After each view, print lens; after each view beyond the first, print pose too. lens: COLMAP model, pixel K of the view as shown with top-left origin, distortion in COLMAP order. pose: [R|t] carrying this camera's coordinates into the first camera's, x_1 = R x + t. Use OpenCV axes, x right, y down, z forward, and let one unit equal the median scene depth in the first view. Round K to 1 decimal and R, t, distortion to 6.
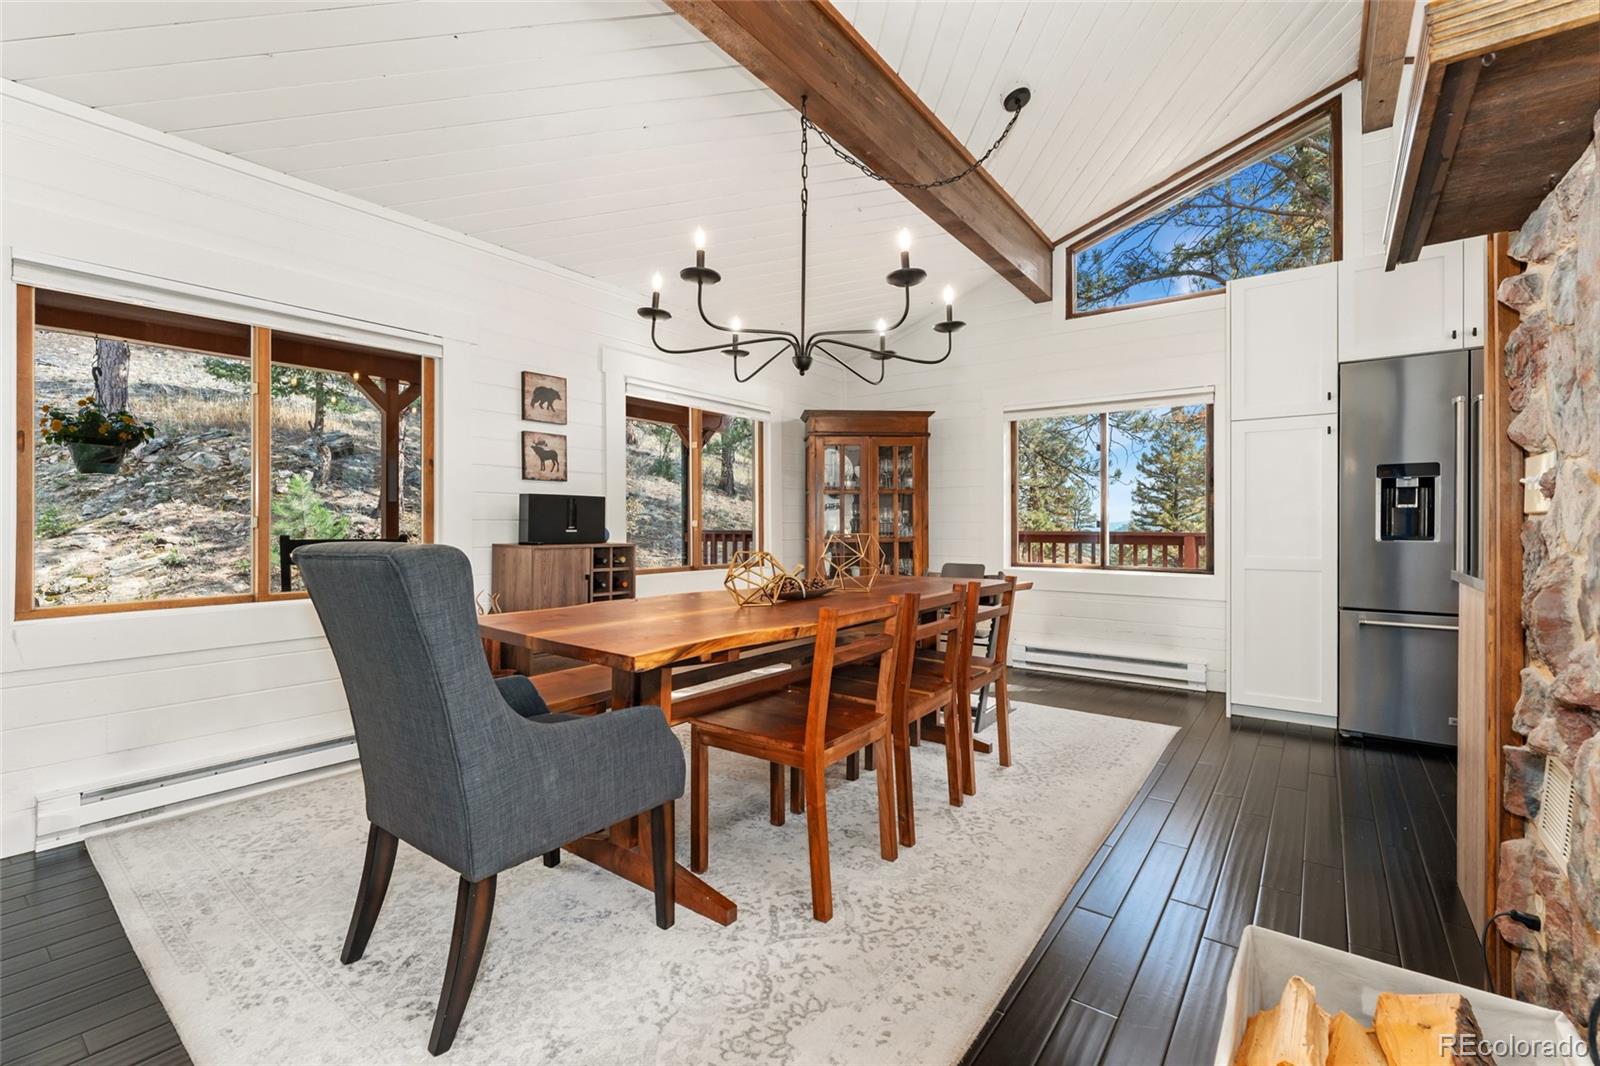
lens RADIAL K [[695.7, 0, 790.2], [0, 695.7, 521.7], [0, 0, 1]] dist [-0.002511, 0.000358]
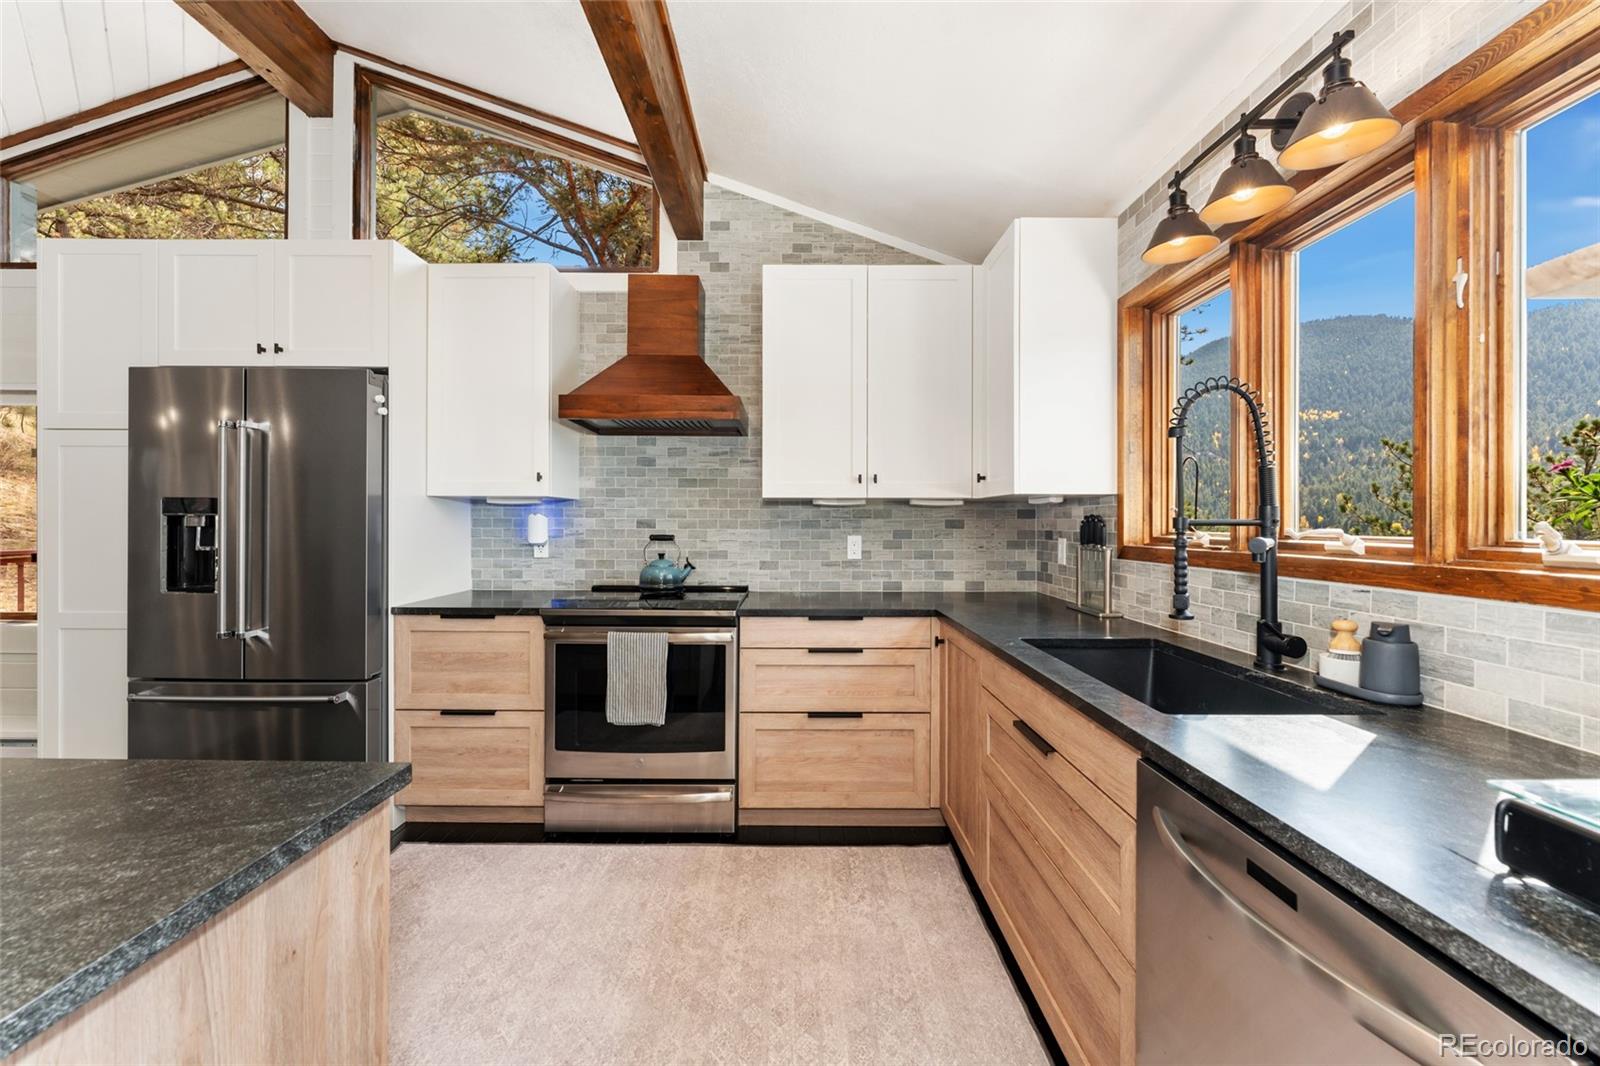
lens RADIAL K [[640.8, 0, 787.3], [0, 640.8, 522.9], [0, 0, 1]] dist [-0.000991, 0.000983]
pose [[0.802406, 0.000745, 0.596778, 0.914103], [-0.007099, 0.999940, 0.008298, -0.059560], [-0.596737, -0.010895, 0.802363, -0.023338]]
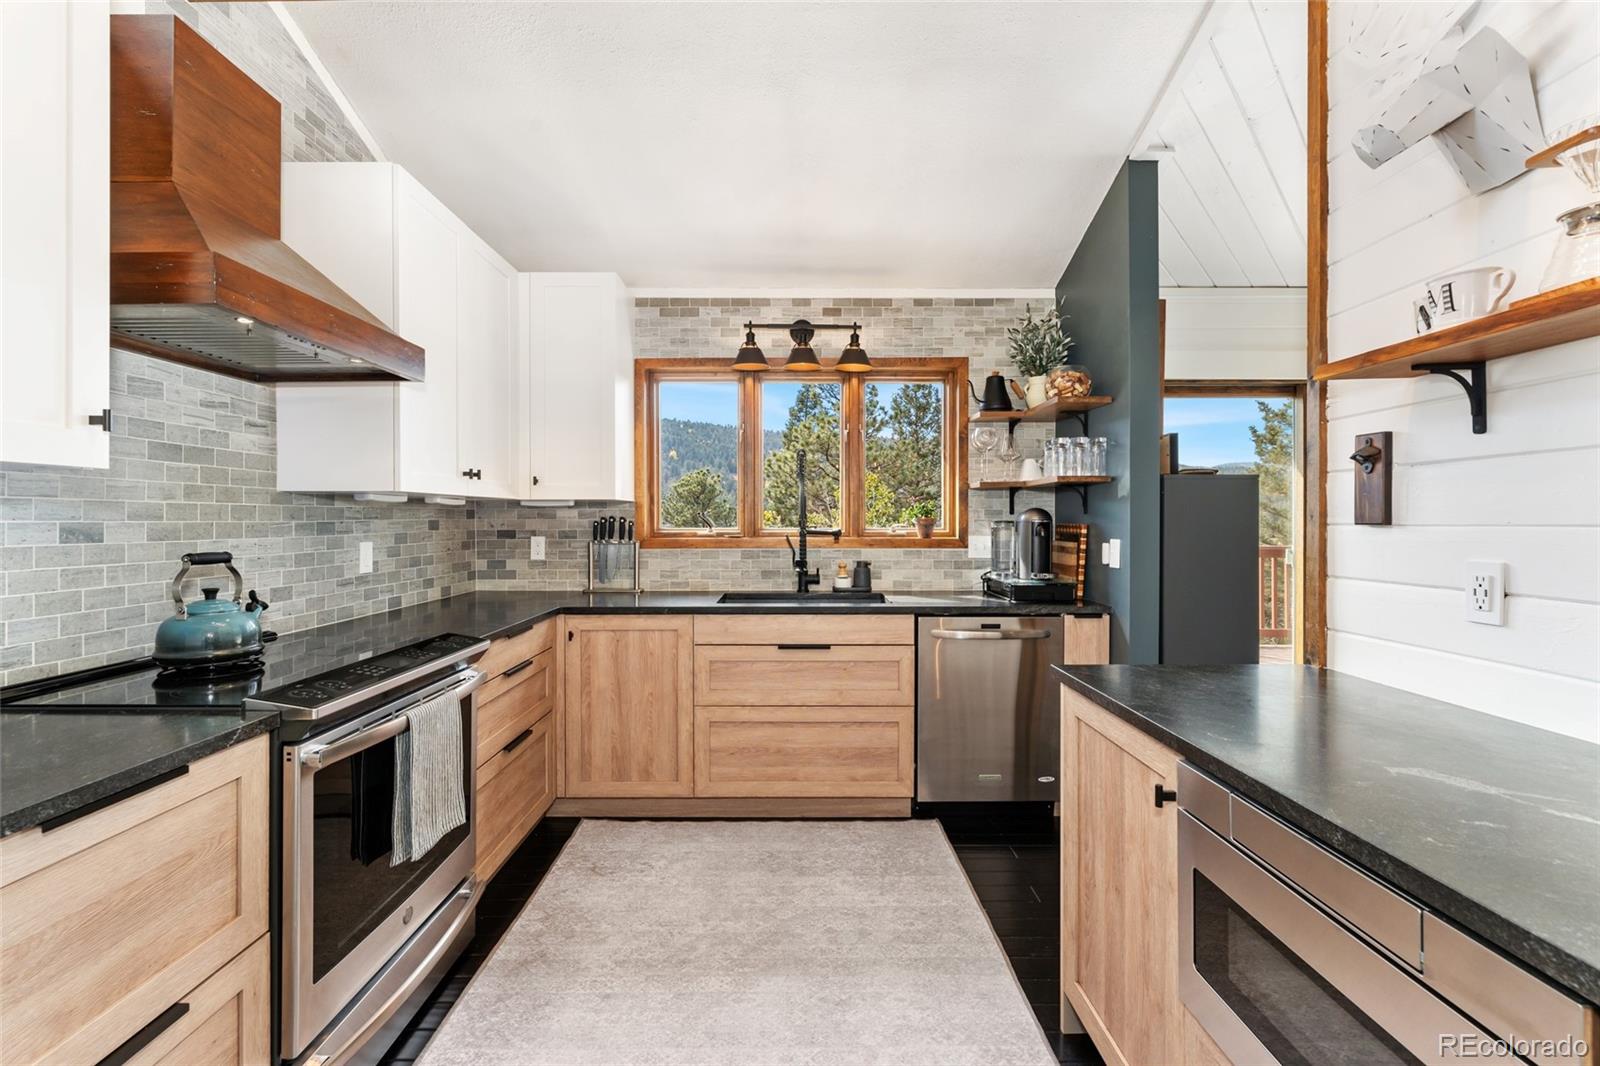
lens RADIAL K [[695.7, 0, 795.8], [0, 695.7, 523.0], [0, 0, 1]] dist [-0.002511, 0.000358]
pose [[-0.601365, -0.004417, 0.798963, 0.662043], [-0.004981, 0.999986, 0.001779, -0.058797], [-0.798959, -0.002910, -0.601378, 0.719629]]
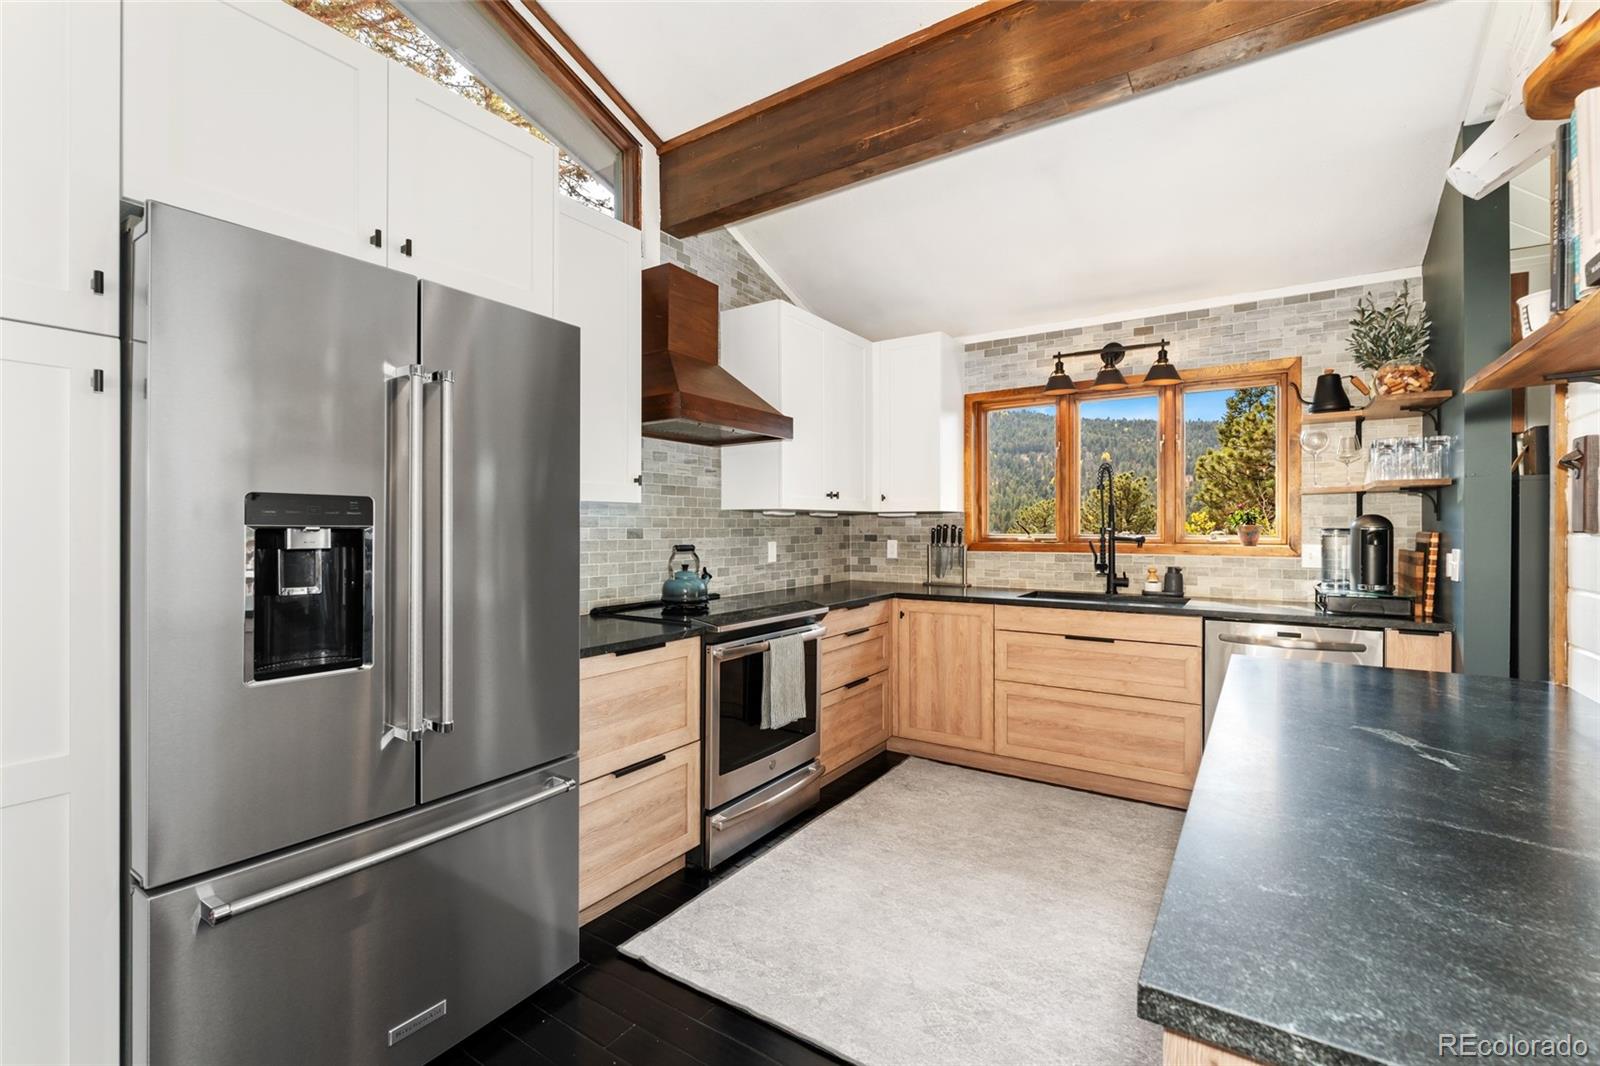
lens RADIAL K [[695.7, 0, 798.8], [0, 695.7, 530.2], [0, 0, 1]] dist [-0.002511, 0.000358]
pose [[-0.055170, -0.005406, 0.998462, 0.404844], [-0.005899, 0.999970, 0.005088, -0.059644], [-0.998460, -0.005609, -0.055200, 0.659772]]
